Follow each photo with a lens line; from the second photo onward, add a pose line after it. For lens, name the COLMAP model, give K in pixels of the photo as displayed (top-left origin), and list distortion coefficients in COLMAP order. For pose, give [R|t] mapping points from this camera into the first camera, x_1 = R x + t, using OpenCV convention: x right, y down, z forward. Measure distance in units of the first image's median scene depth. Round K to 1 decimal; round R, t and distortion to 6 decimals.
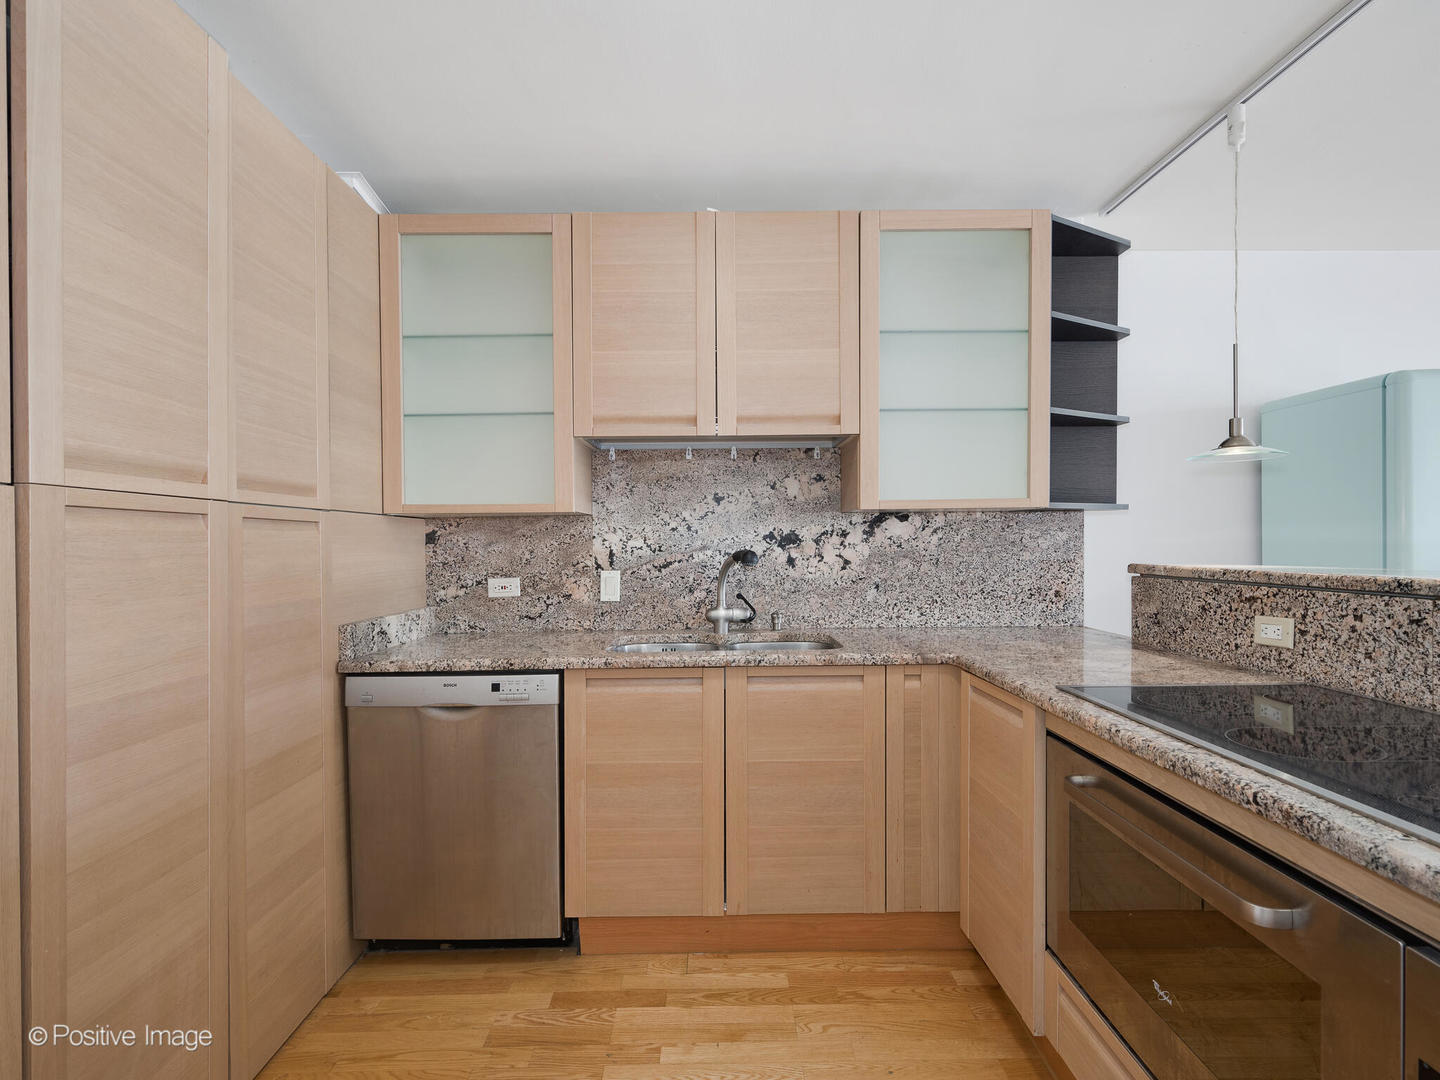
lens RADIAL K [[724.1, 0, 720.1], [0, 724.1, 552.2], [0, 0, 1]] dist [-0.002639, 0.001210]
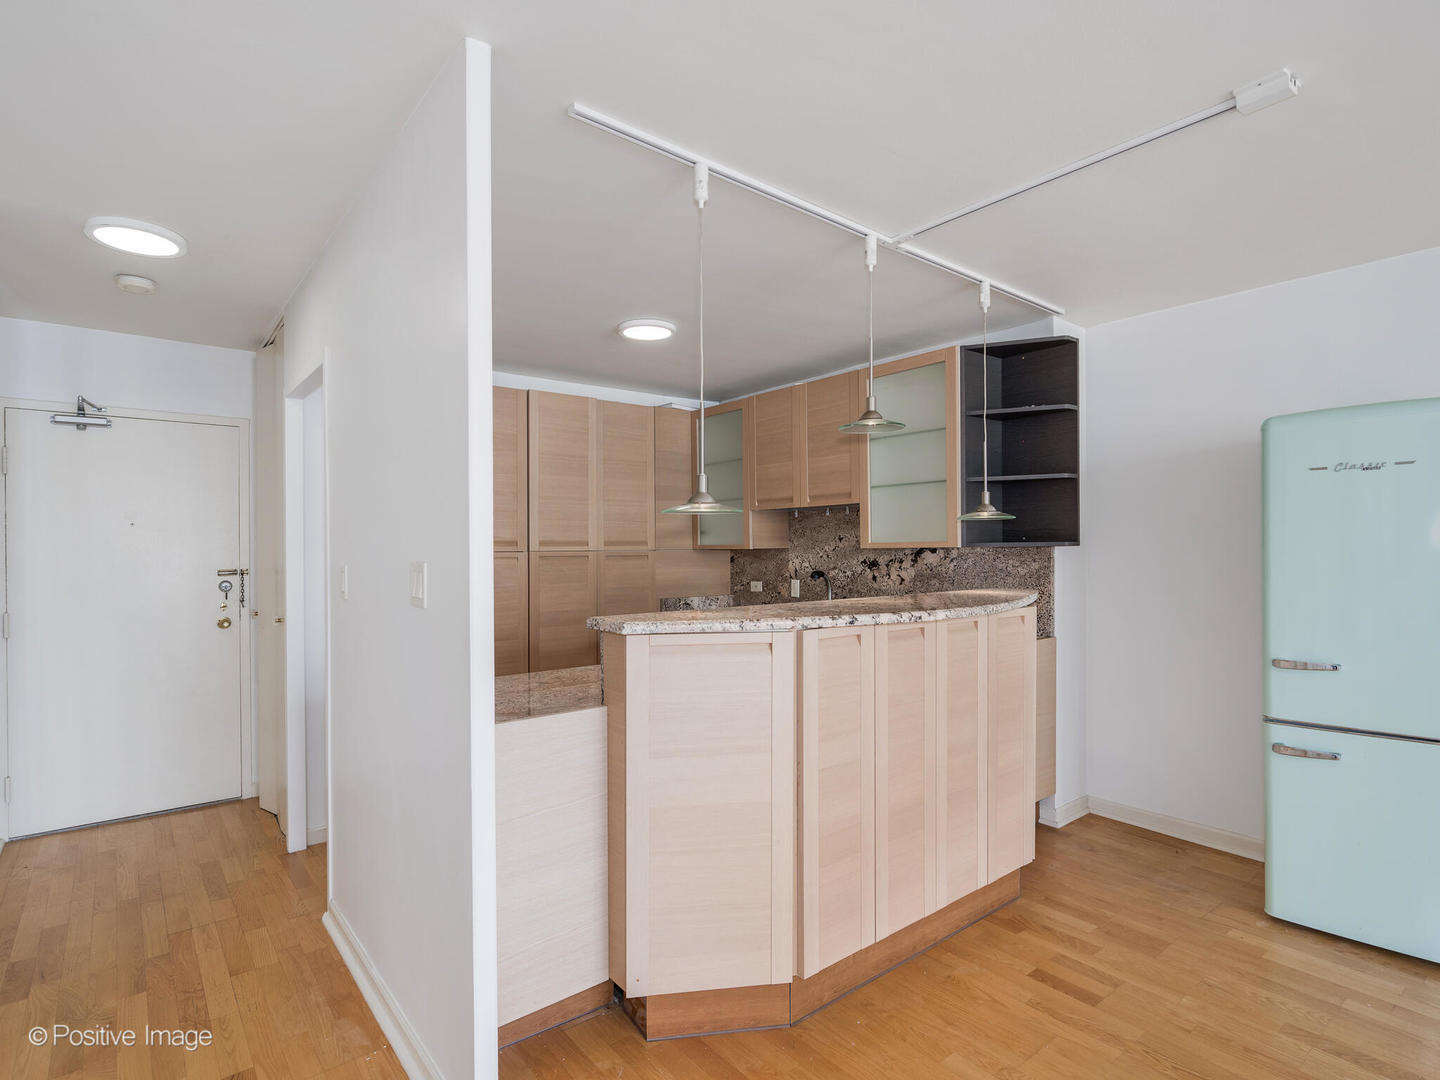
lens RADIAL K [[769.6, 0, 742.7], [0, 769.6, 556.5], [0, 0, 1]] dist [0.011316, 0.002931]
pose [[0.626732, 0.012894, -0.779128, 1.445070], [-0.007371, 0.999916, 0.010618, -0.058976], [0.779200, -0.000912, 0.626775, -0.333692]]
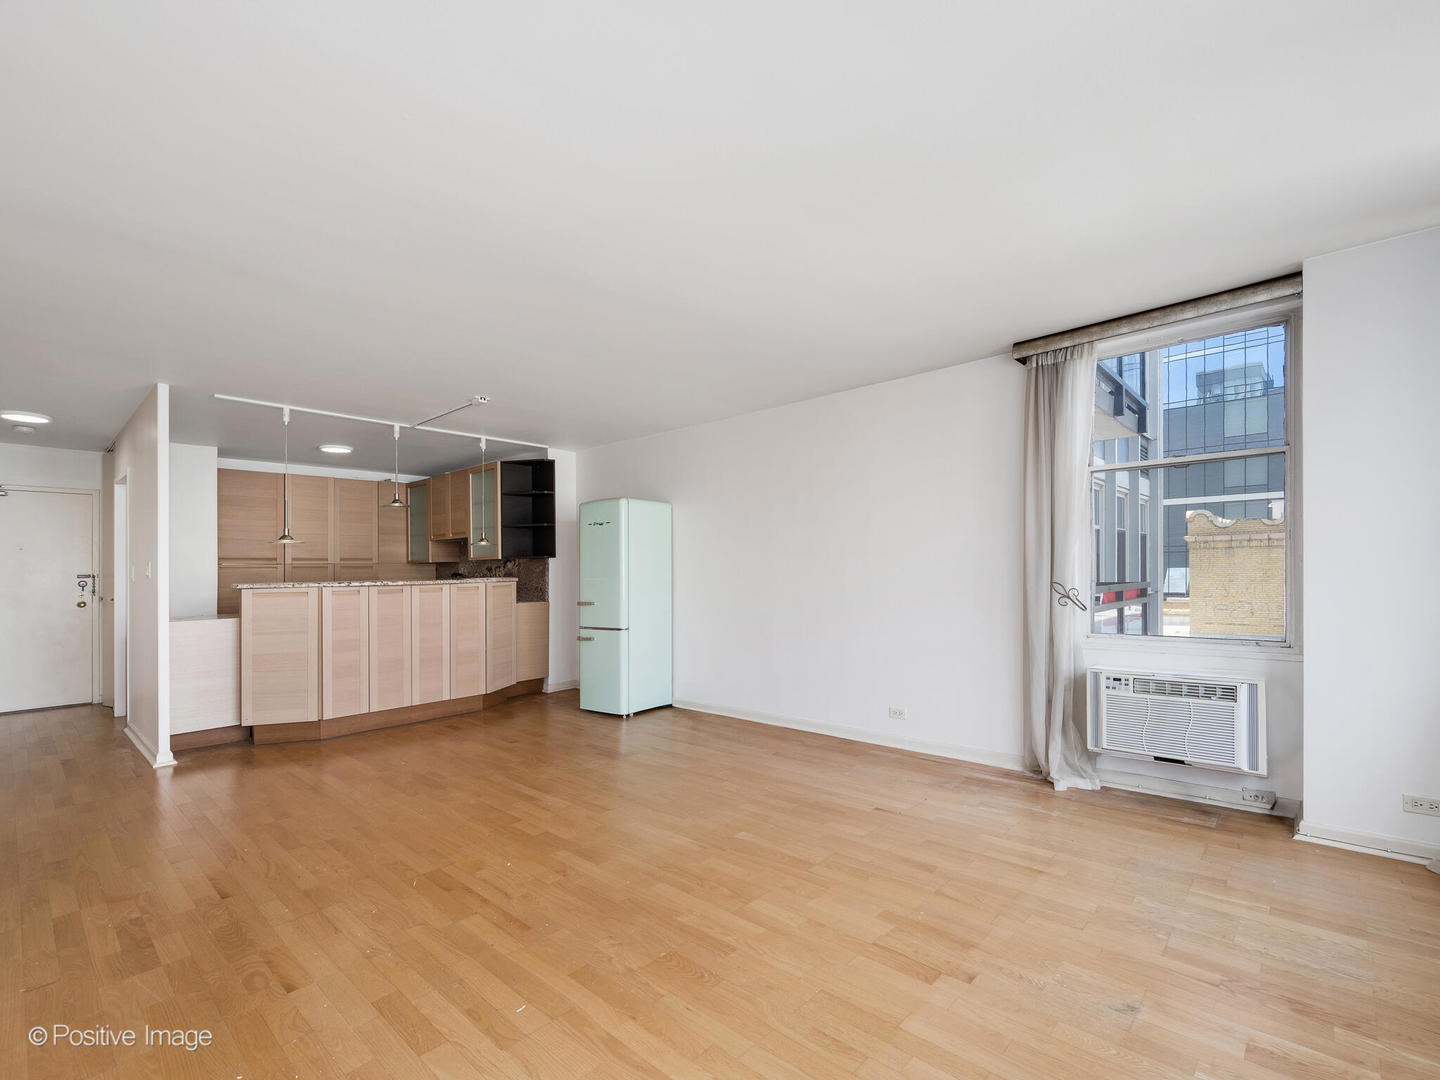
lens RADIAL K [[660.7, 0, 758.2], [0, 660.7, 564.3], [0, 0, 1]] dist [0.012458, -0.000026]
pose [[0.747945, -0.007604, -0.663717, 3.194366], [0.002293, 0.999958, -0.008871, -0.013138], [0.663757, 0.005113, 0.747931, -0.358410]]
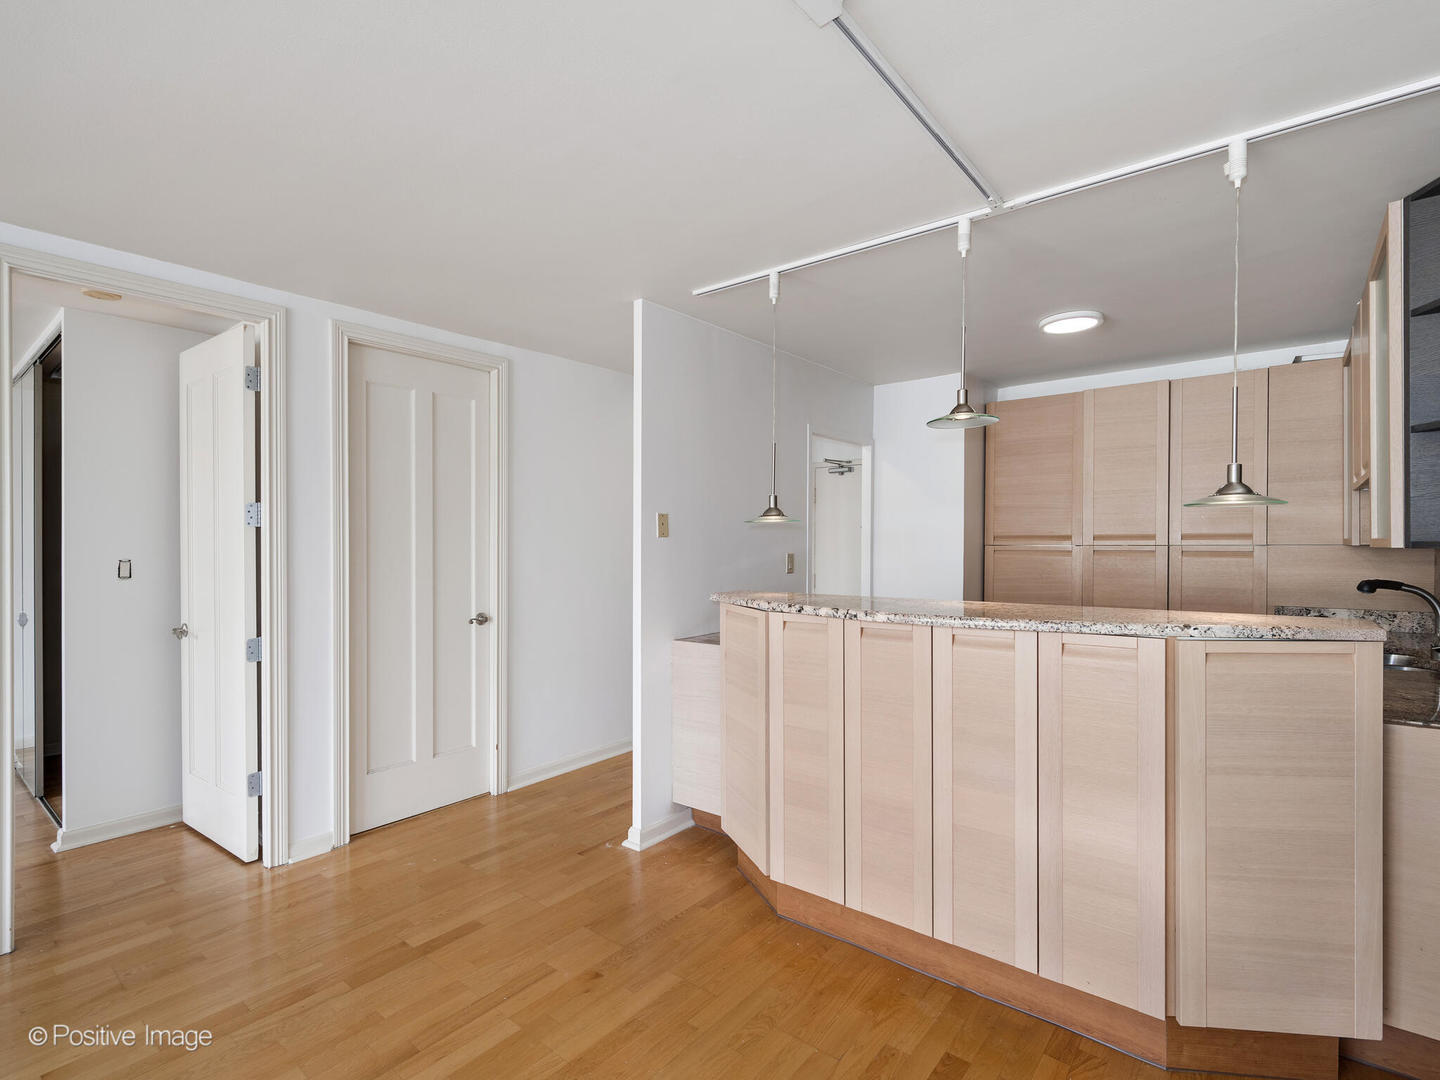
lens RADIAL K [[687.5, 0, 700.6], [0, 687.5, 559.0], [0, 0, 1]] dist [-0.000456, 0.000055]
pose [[-0.641005, 0.027861, -0.767031, 1.665407], [0.007372, 0.999518, 0.030145, -0.077741], [0.767501, 0.013669, -0.640902, 0.897324]]
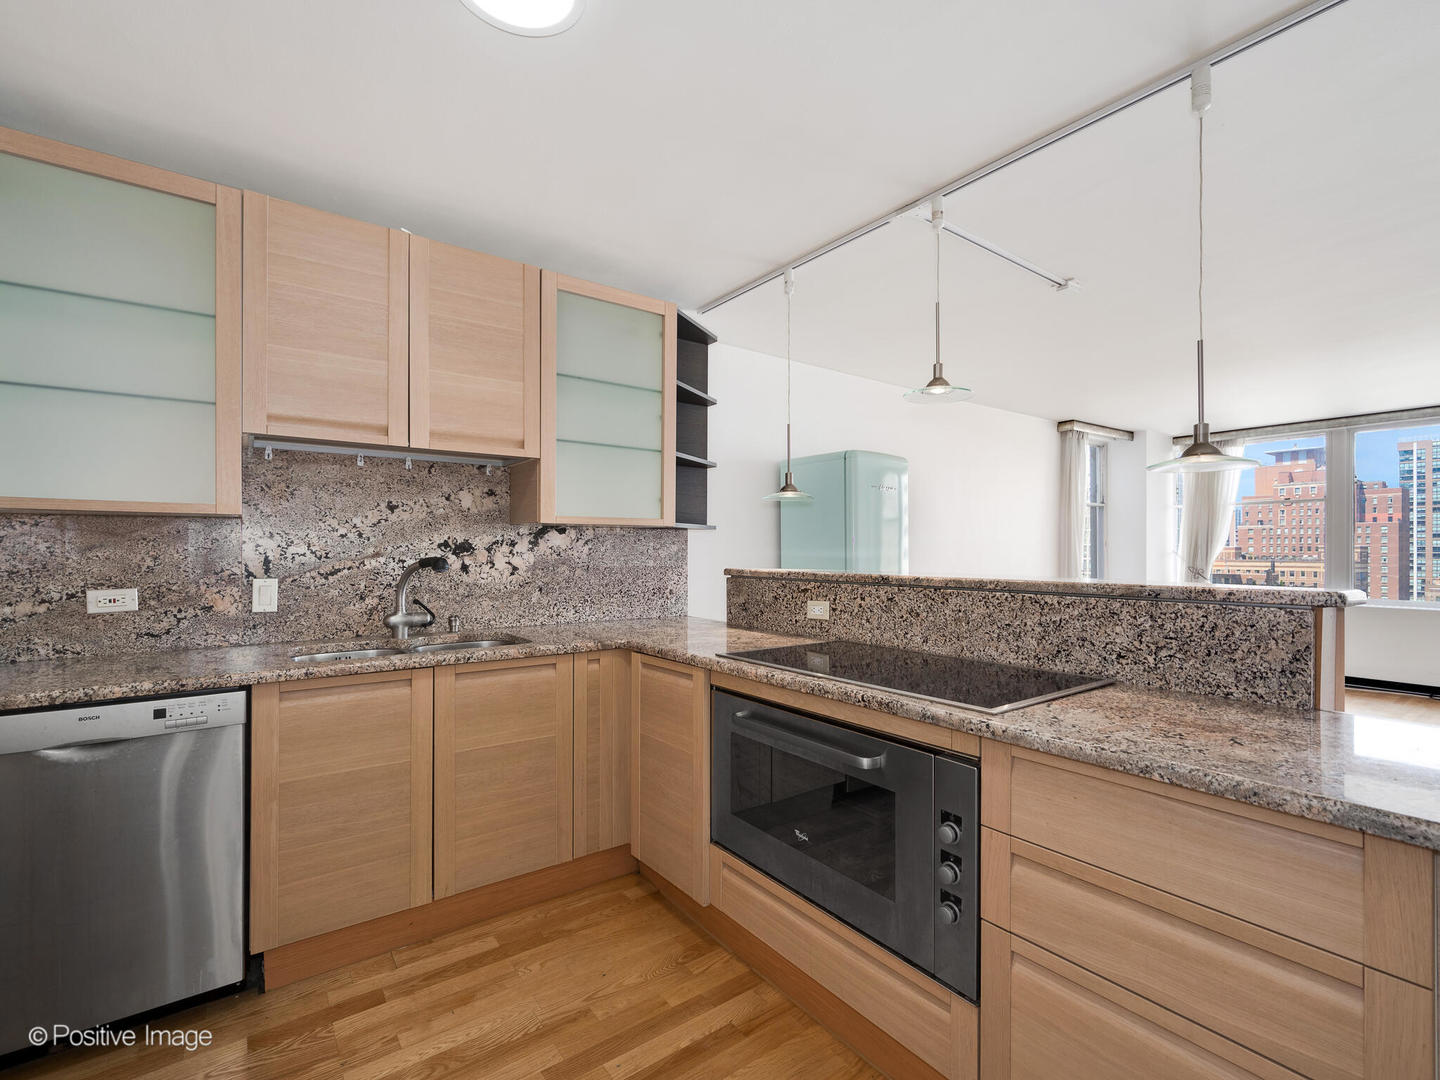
lens RADIAL K [[687.5, 0, 724.8], [0, 687.5, 550.1], [0, 0, 1]] dist [-0.000456, 0.000055]
pose [[0.794363, 0.011972, 0.607326, -0.255282], [-0.001909, 0.999850, -0.017213, 0.003159], [-0.607441, 0.012514, 0.794267, -0.062672]]
